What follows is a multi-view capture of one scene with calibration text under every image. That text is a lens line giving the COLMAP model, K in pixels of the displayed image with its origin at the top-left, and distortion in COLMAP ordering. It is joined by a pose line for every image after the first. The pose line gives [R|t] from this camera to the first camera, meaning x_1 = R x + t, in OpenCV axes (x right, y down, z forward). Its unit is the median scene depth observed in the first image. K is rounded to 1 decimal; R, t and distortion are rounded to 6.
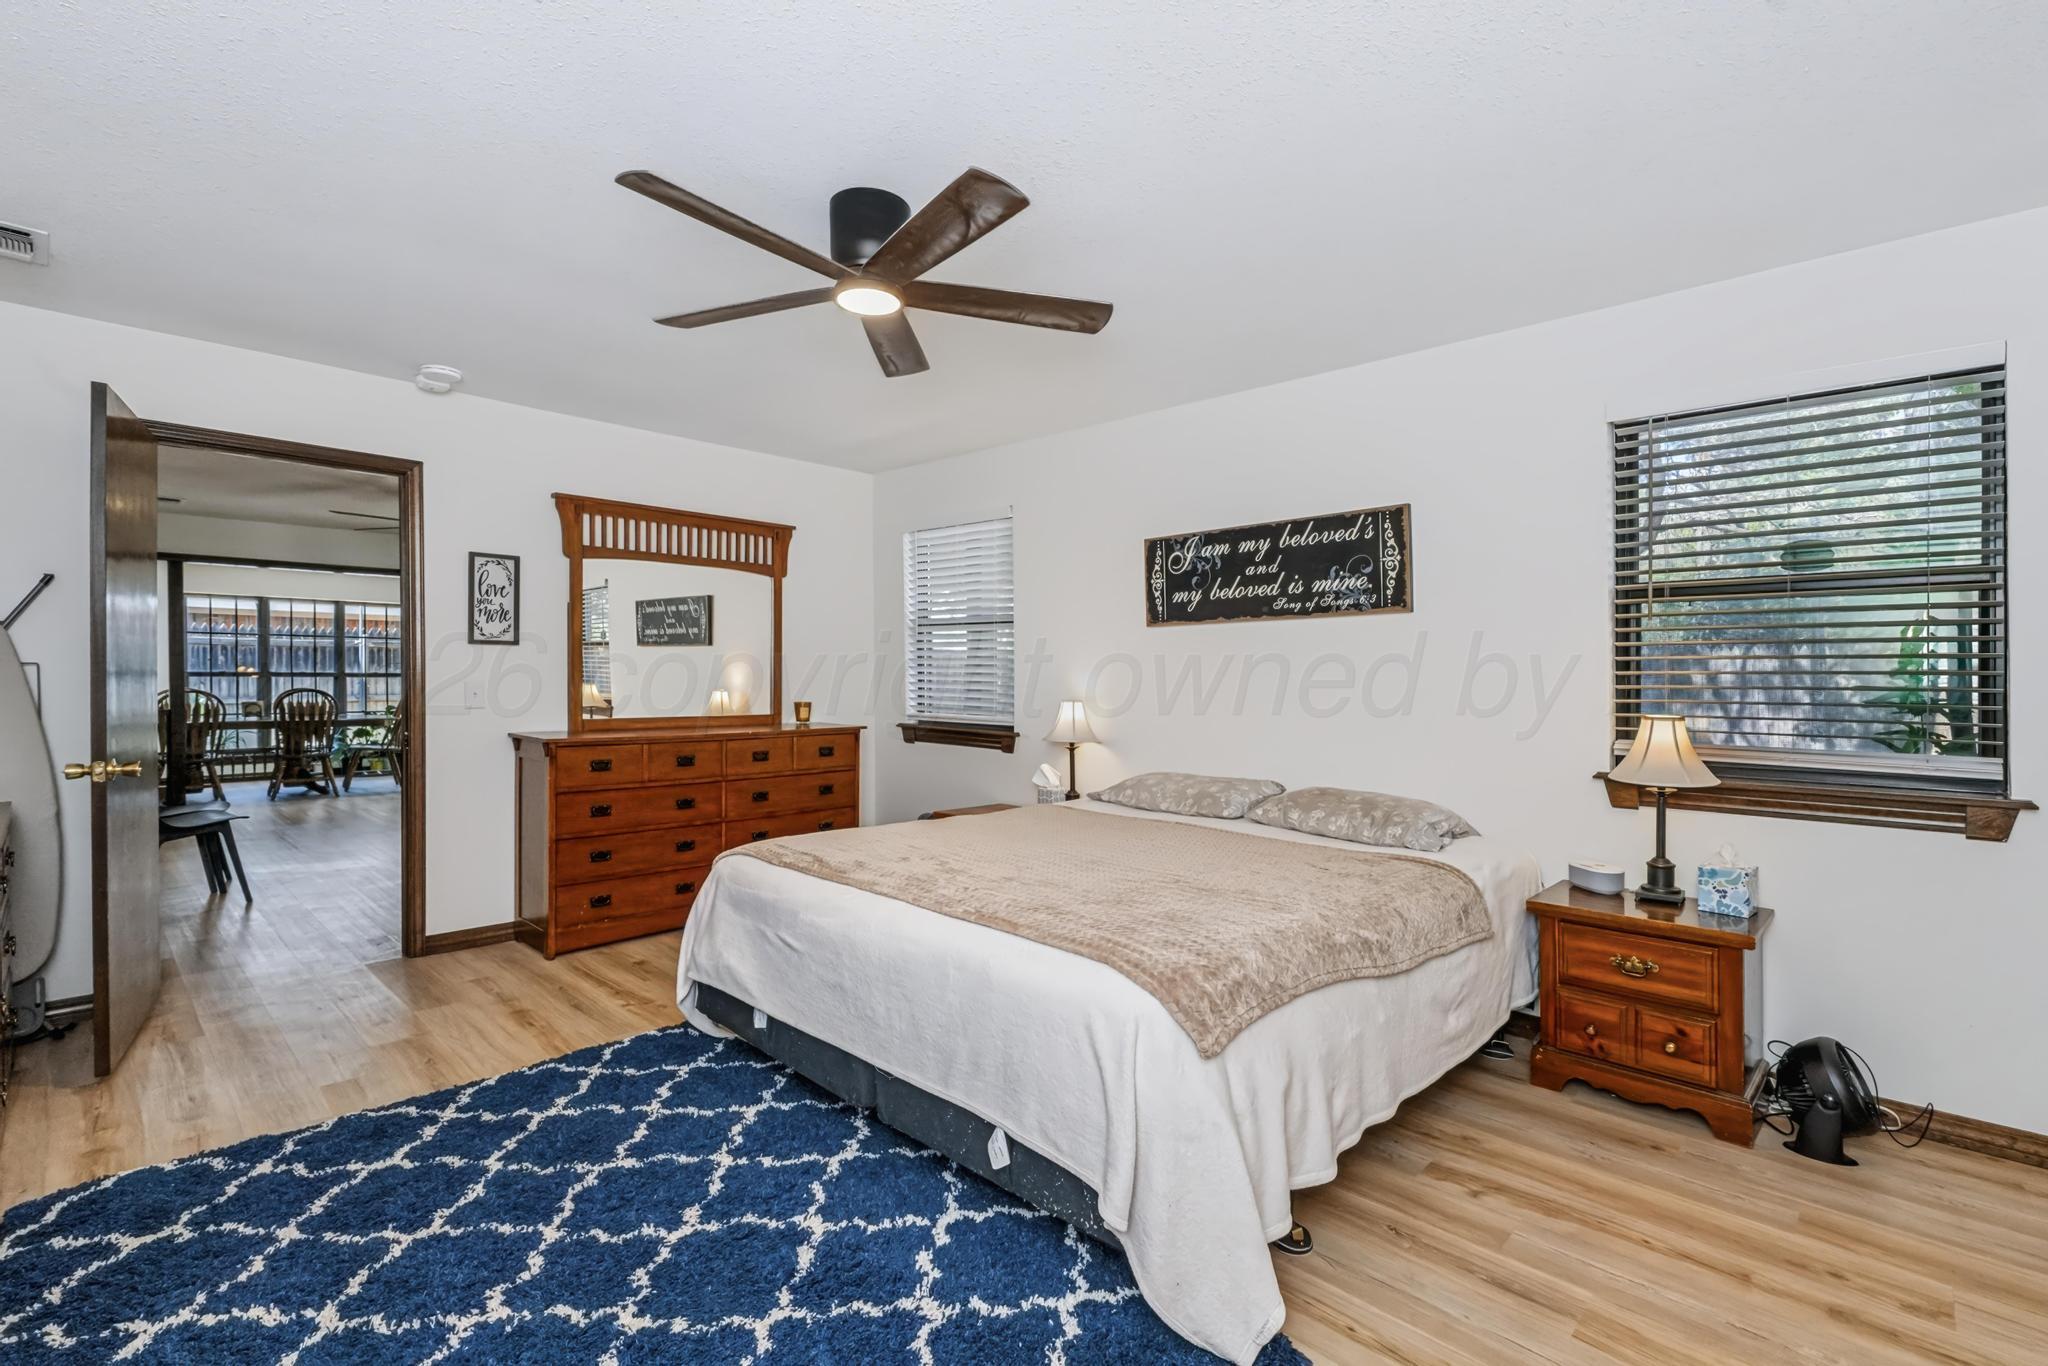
lens RADIAL K [[926.4, 0, 1030.9], [0, 926.4, 684.4], [0, 0, 1]] dist [-0.003953, 0.000529]
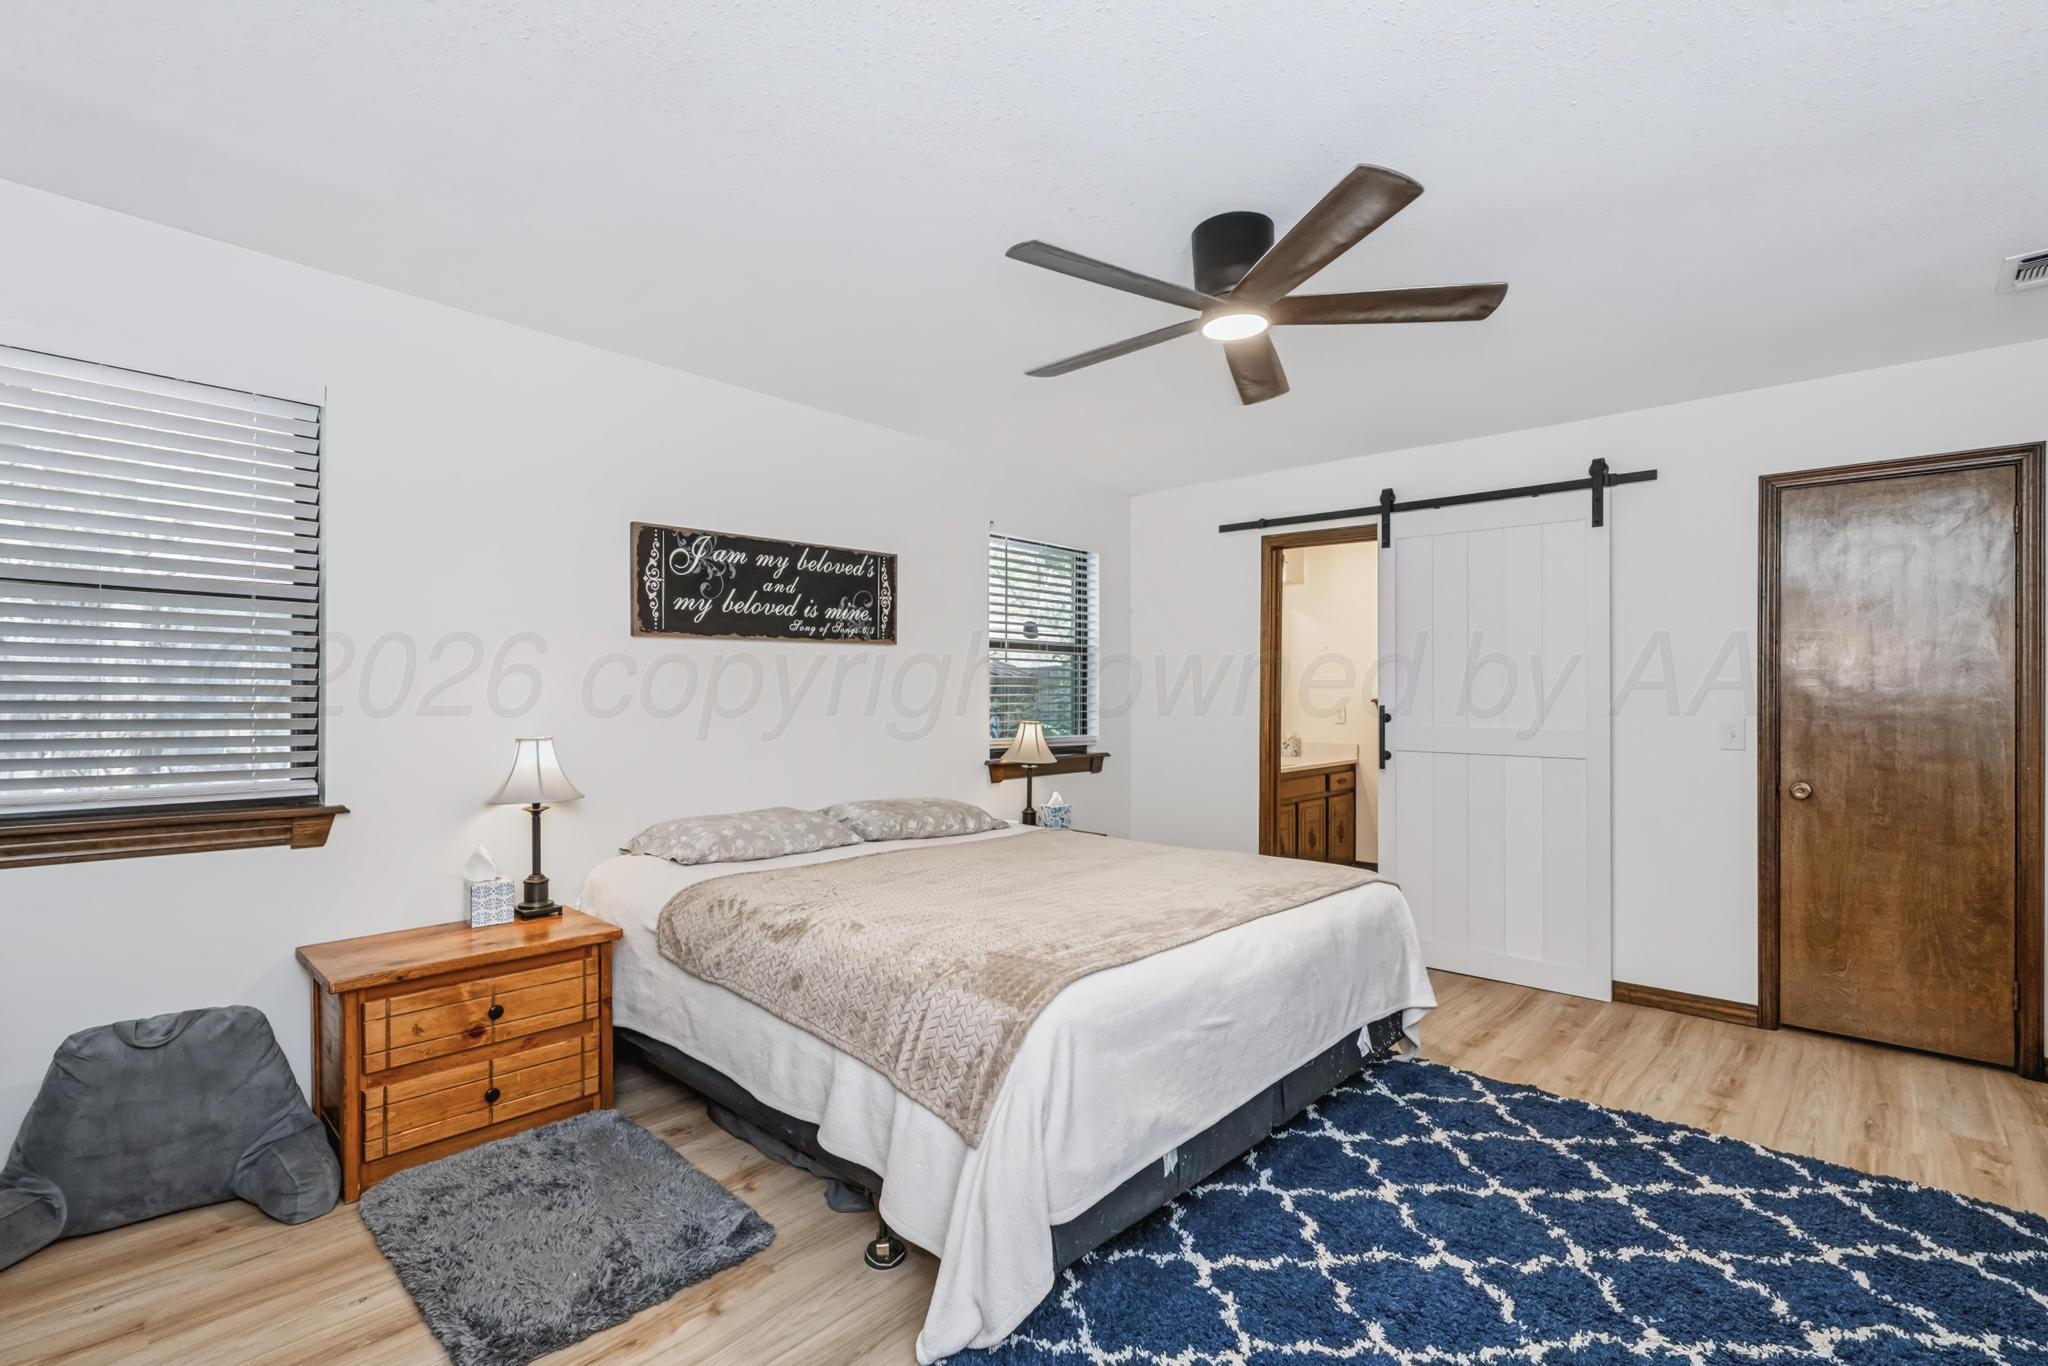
lens RADIAL K [[922.6, 0, 1024.0], [0, 922.6, 683.0], [0, 0, 1]] dist [-0.000967, -0.011974]
pose [[-0.017252, 0.013937, 0.999754, -0.686758], [0.017301, 0.999757, -0.013638, -0.008257], [-0.999701, 0.017062, -0.017489, 0.744359]]
